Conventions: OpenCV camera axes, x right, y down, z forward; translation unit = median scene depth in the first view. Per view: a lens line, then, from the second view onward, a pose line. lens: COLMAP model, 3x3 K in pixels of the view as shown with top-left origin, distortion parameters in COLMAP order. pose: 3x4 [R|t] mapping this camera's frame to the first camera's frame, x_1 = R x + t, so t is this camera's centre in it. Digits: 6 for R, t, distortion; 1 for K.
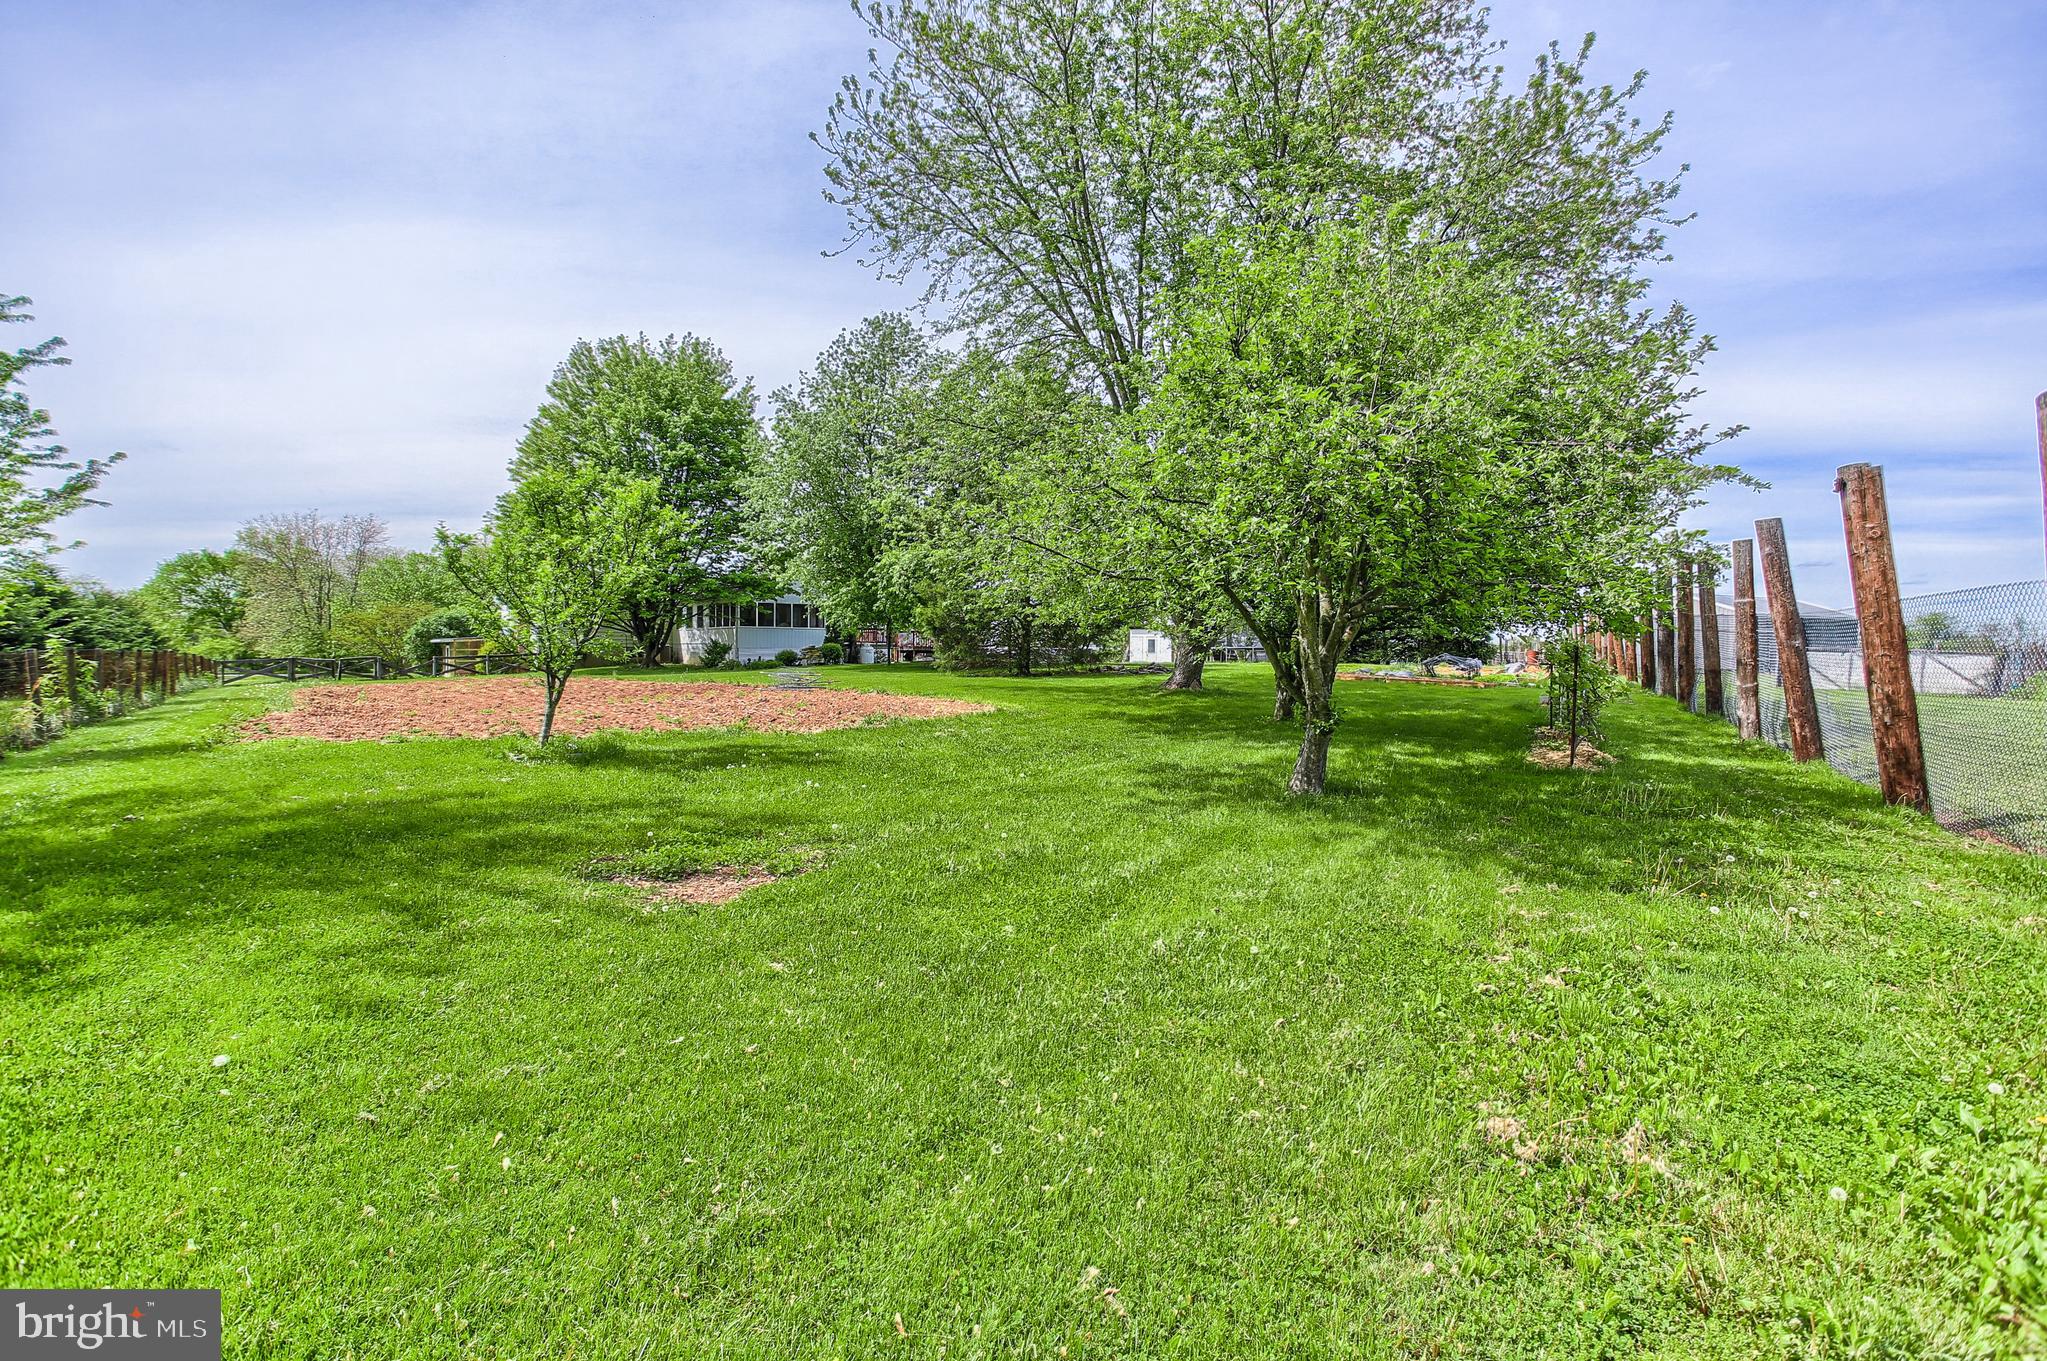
lens RADIAL K [[995.1, 0, 1023.5], [0, 995.1, 680.5], [0, 0, 1]] dist [-0.031643, 0.016130]
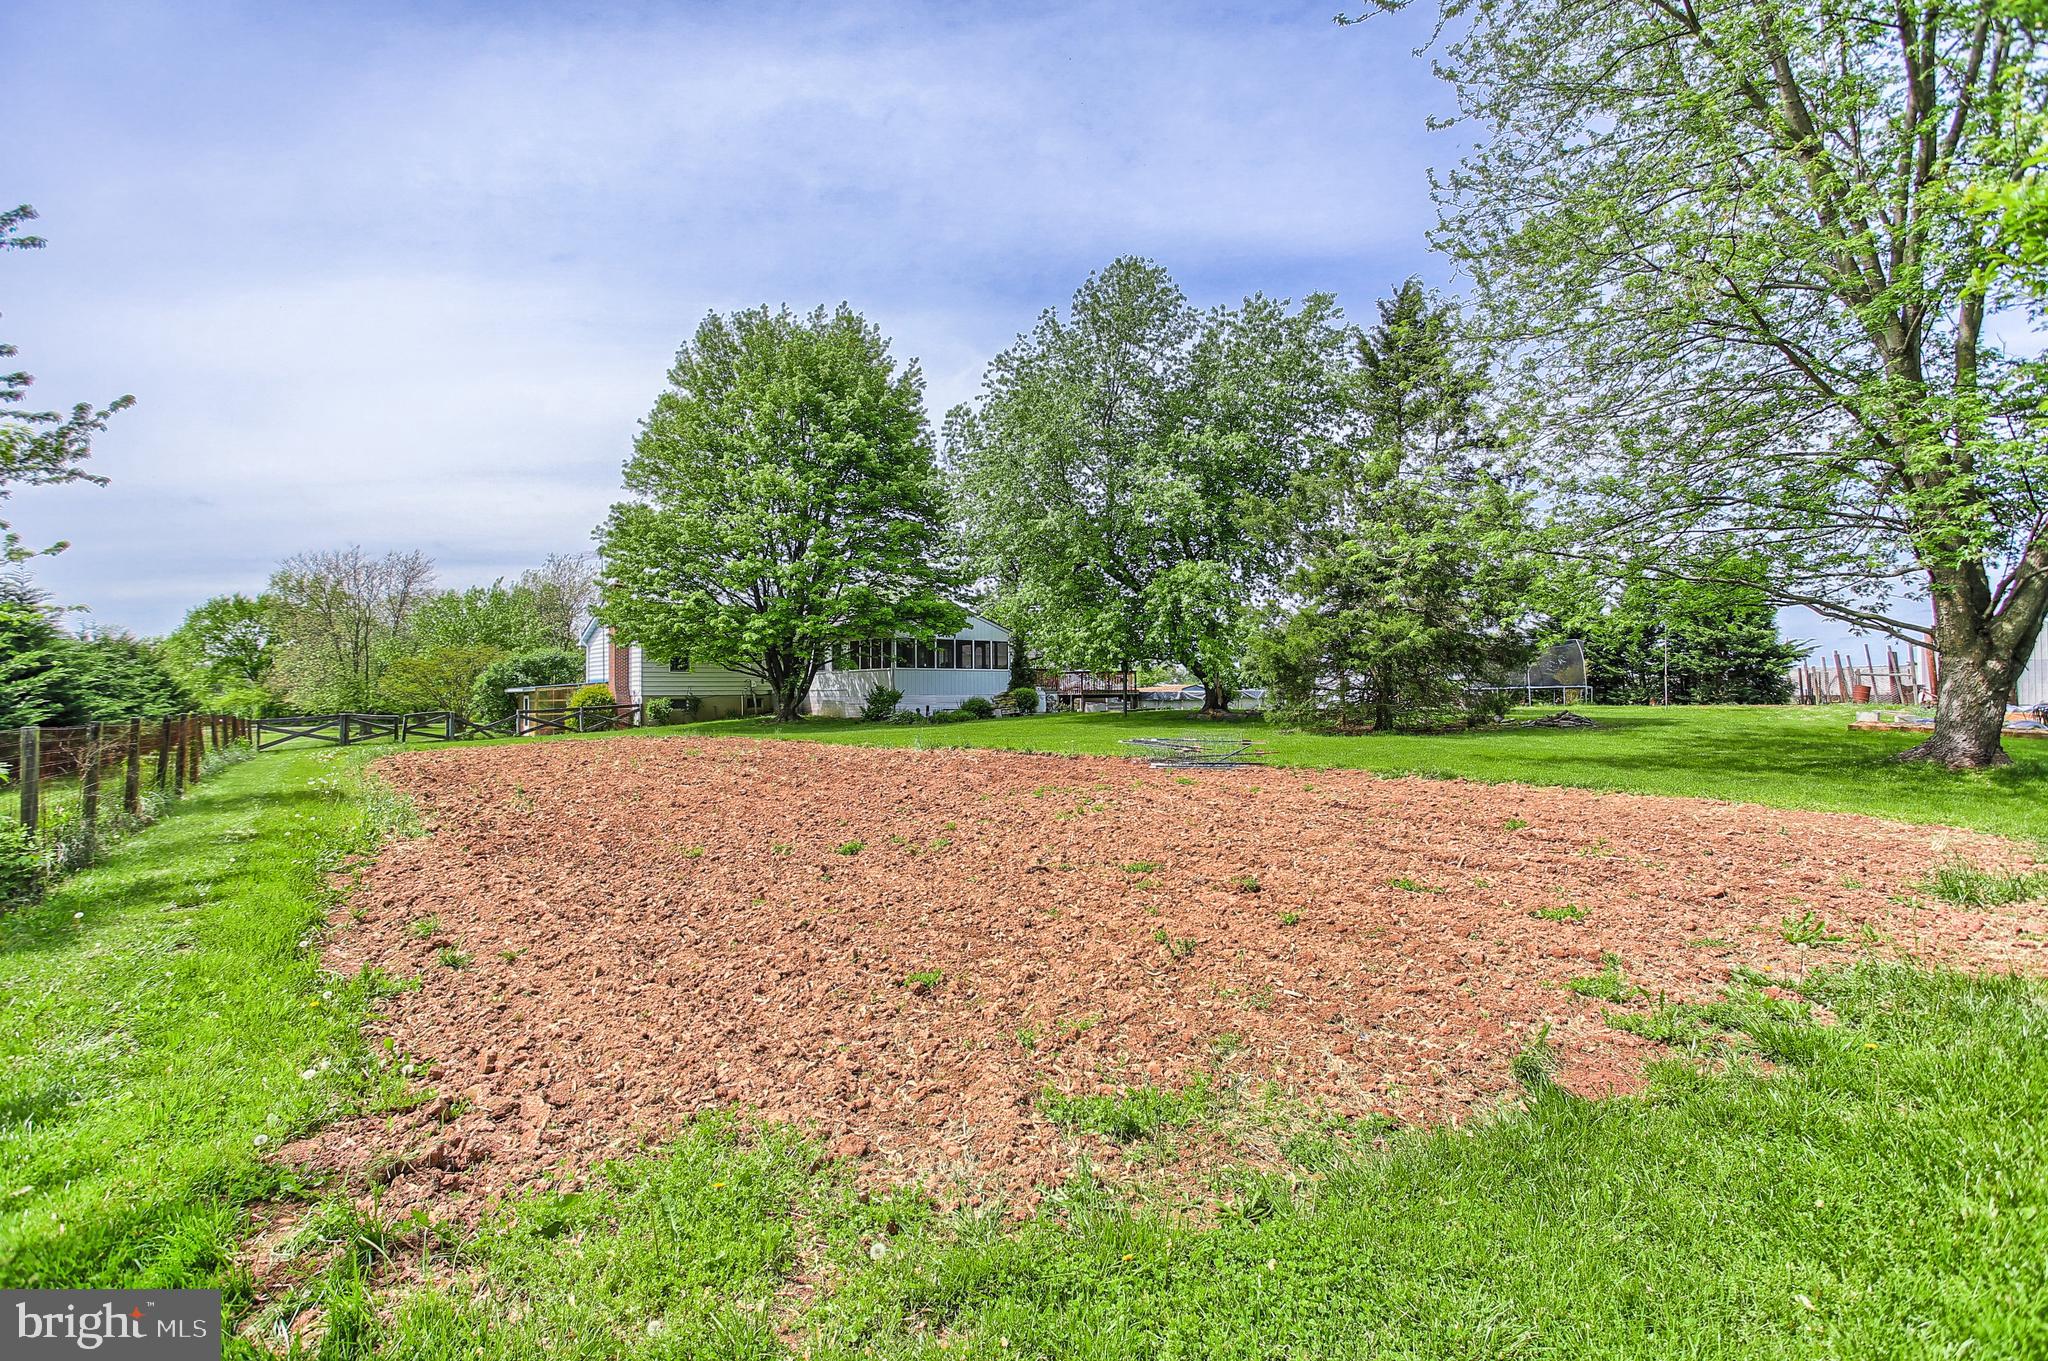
lens RADIAL K [[1010.8, 0, 980.6], [0, 1010.8, 646.1], [0, 0, 1]] dist [0.002444, 0.020943]
pose [[0.998295, -0.013805, -0.056717, -0.162483], [0.009508, 0.997111, -0.075356, -0.009786], [0.057593, 0.074688, 0.995542, 0.185151]]
